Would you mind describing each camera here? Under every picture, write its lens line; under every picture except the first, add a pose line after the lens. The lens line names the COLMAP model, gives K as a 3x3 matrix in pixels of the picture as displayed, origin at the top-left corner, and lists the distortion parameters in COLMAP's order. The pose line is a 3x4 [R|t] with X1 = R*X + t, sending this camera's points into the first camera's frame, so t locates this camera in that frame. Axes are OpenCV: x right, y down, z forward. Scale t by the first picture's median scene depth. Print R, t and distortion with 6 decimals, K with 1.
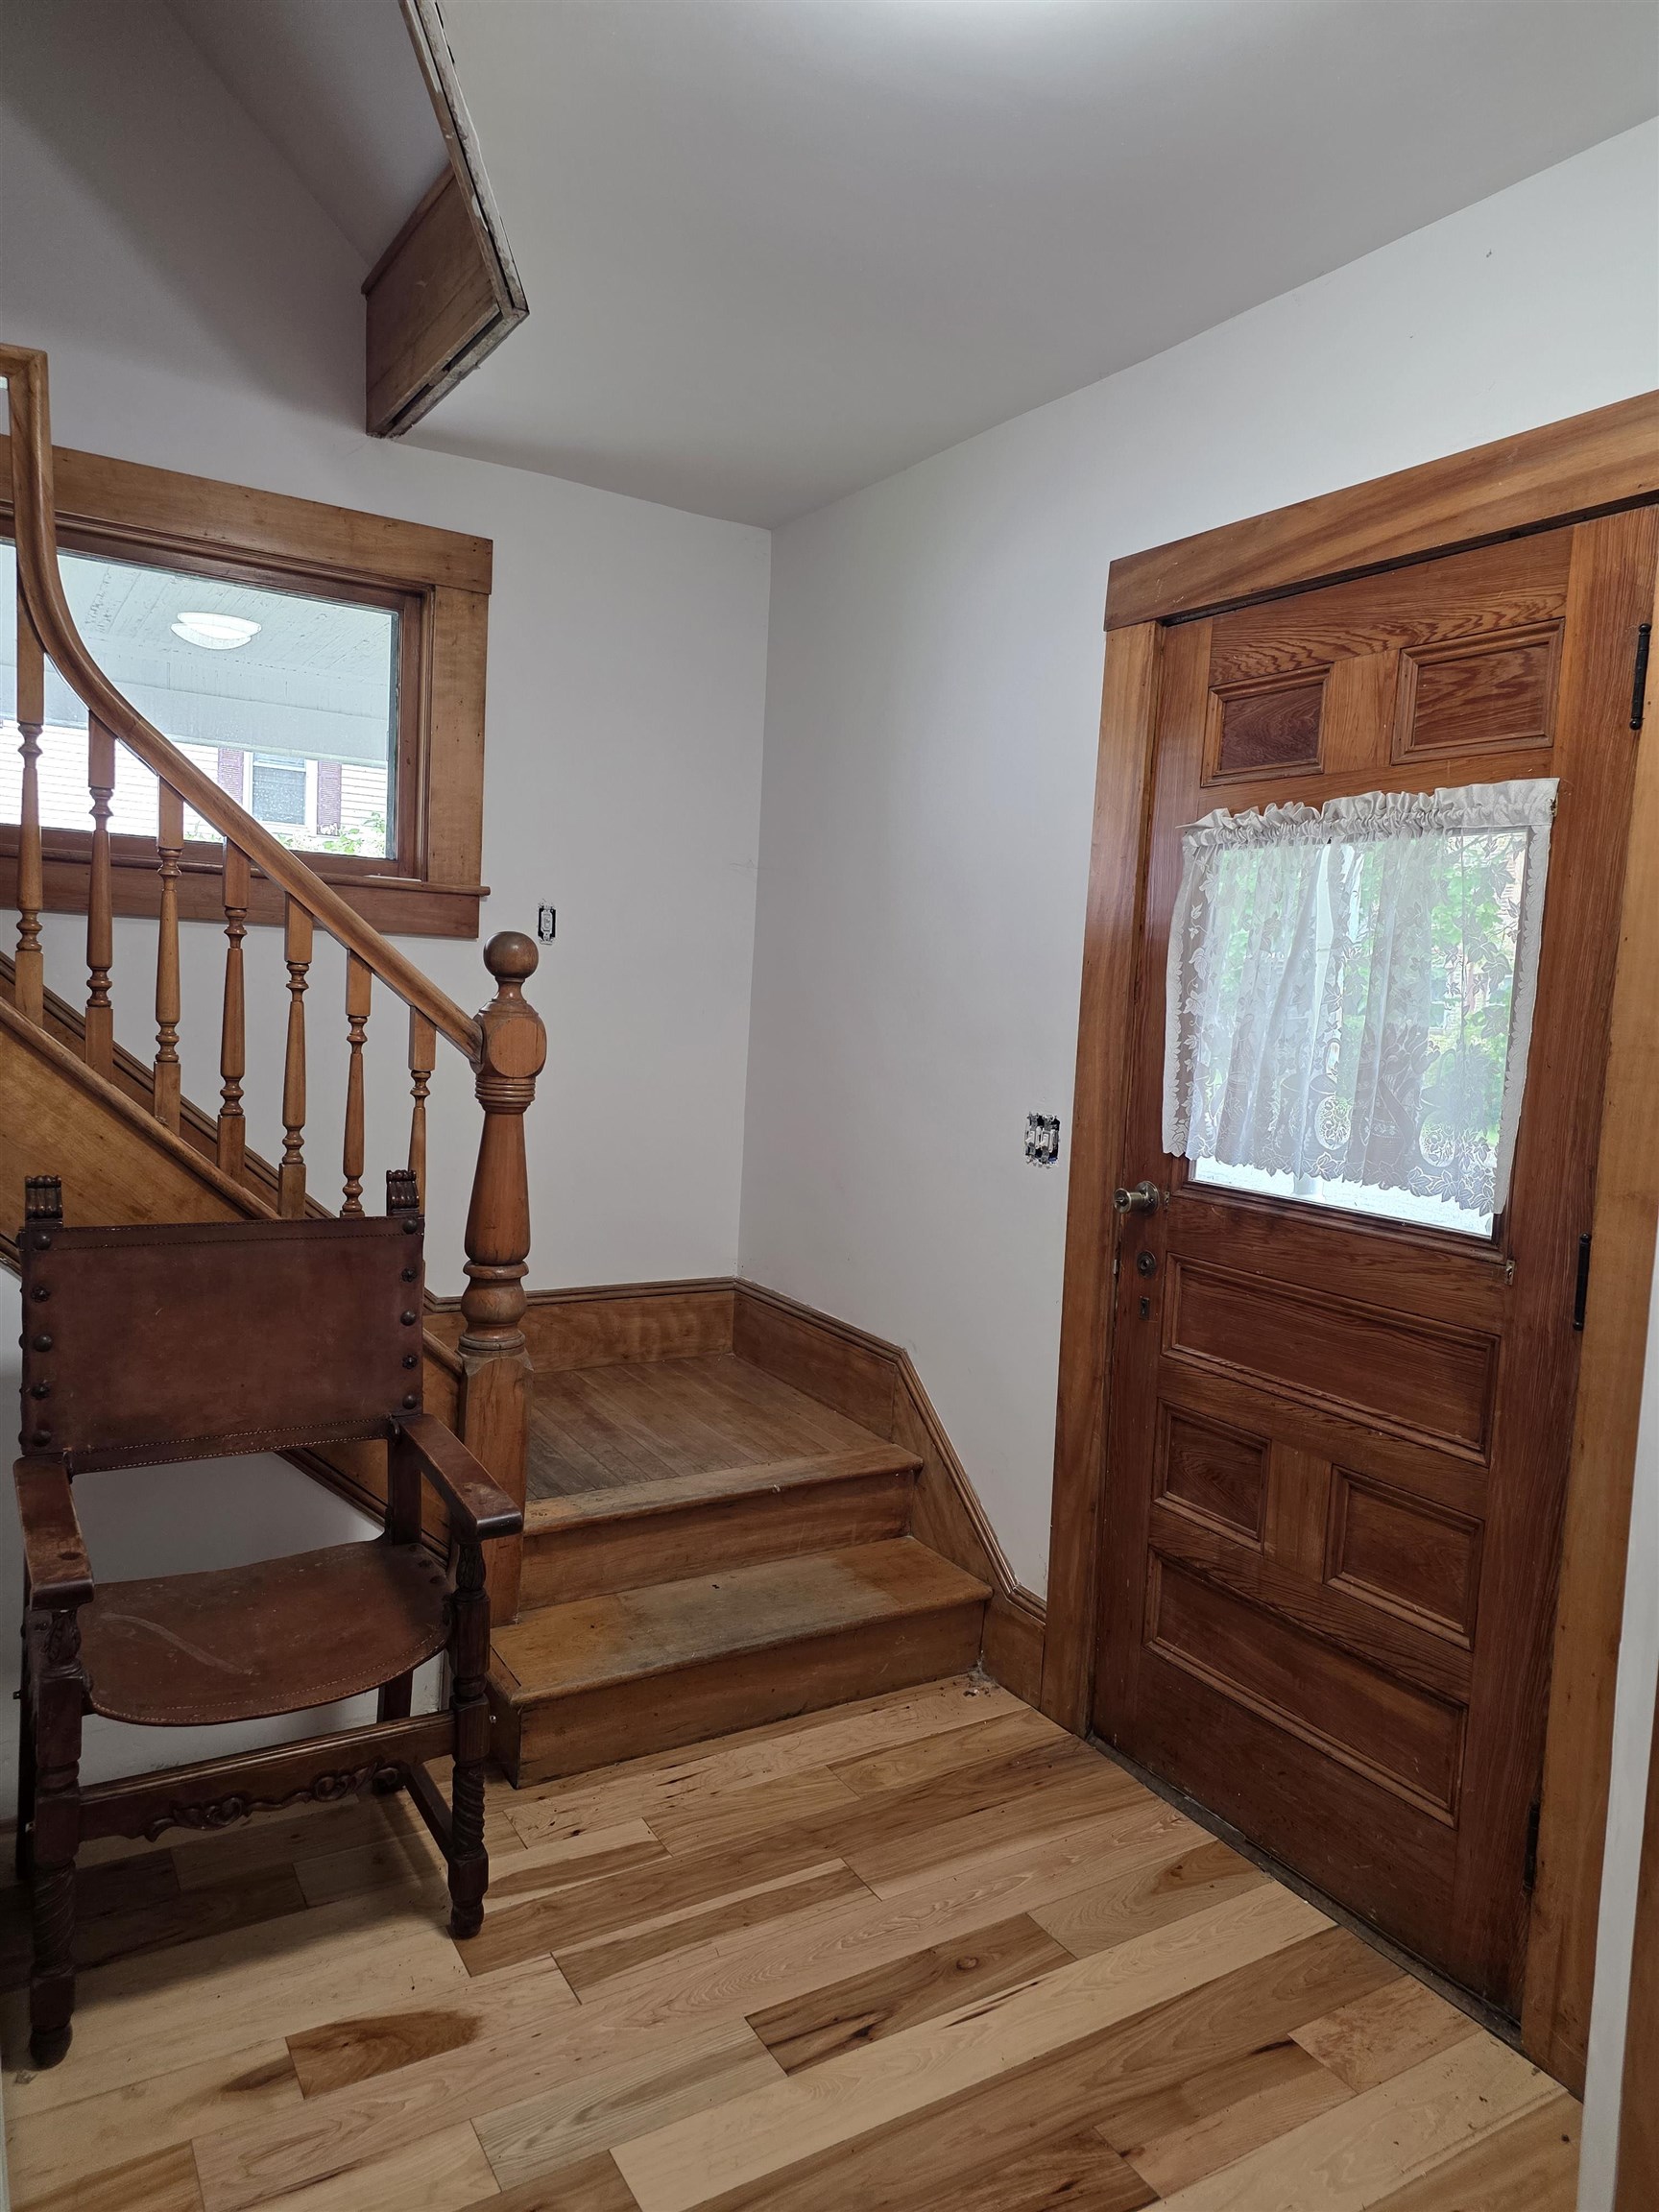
lens RADIAL K [[1470.0, 0, 828.0], [0, 1470.0, 1110.8], [0, 0, 1]] dist [0.009849, -0.004008]
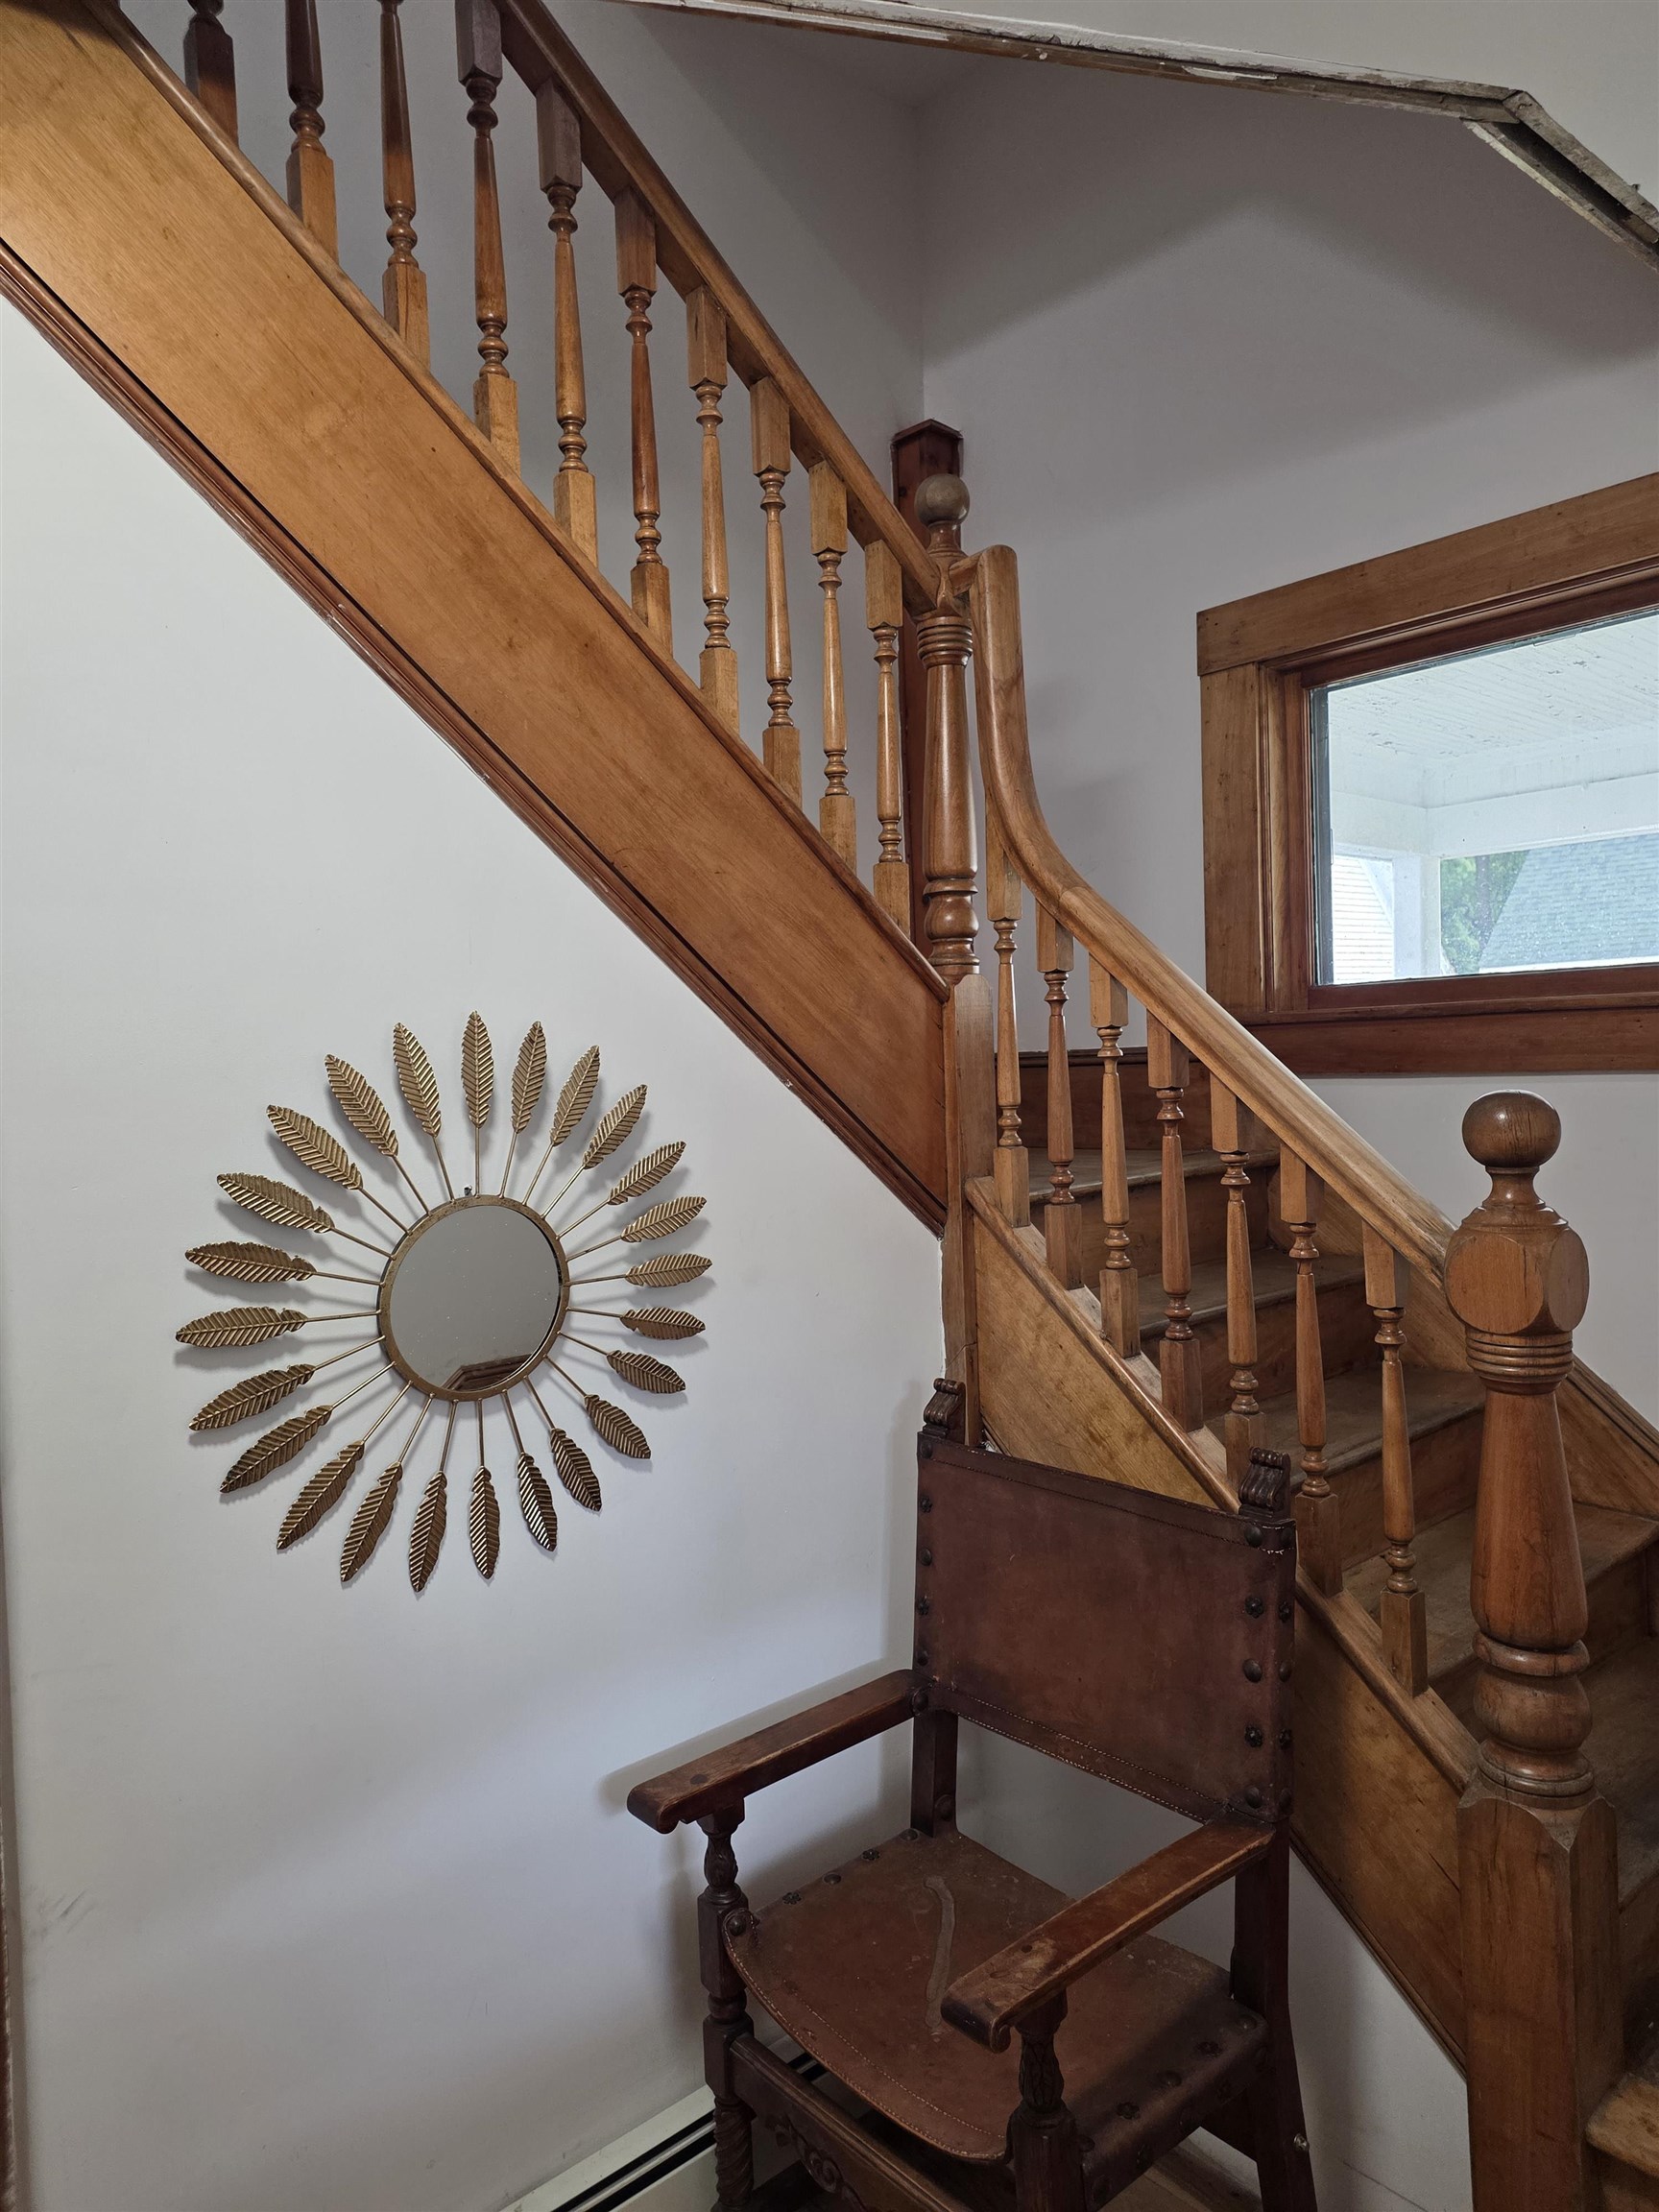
lens RADIAL K [[1470.0, 0, 828.2], [0, 1470.0, 1101.8], [0, 0, 1]] dist [0.009849, -0.004008]
pose [[0.156753, -0.032113, -0.987116, 0.375524], [-0.046232, 0.998137, -0.039813, -0.088578], [0.986555, 0.051877, 0.154976, 0.693827]]
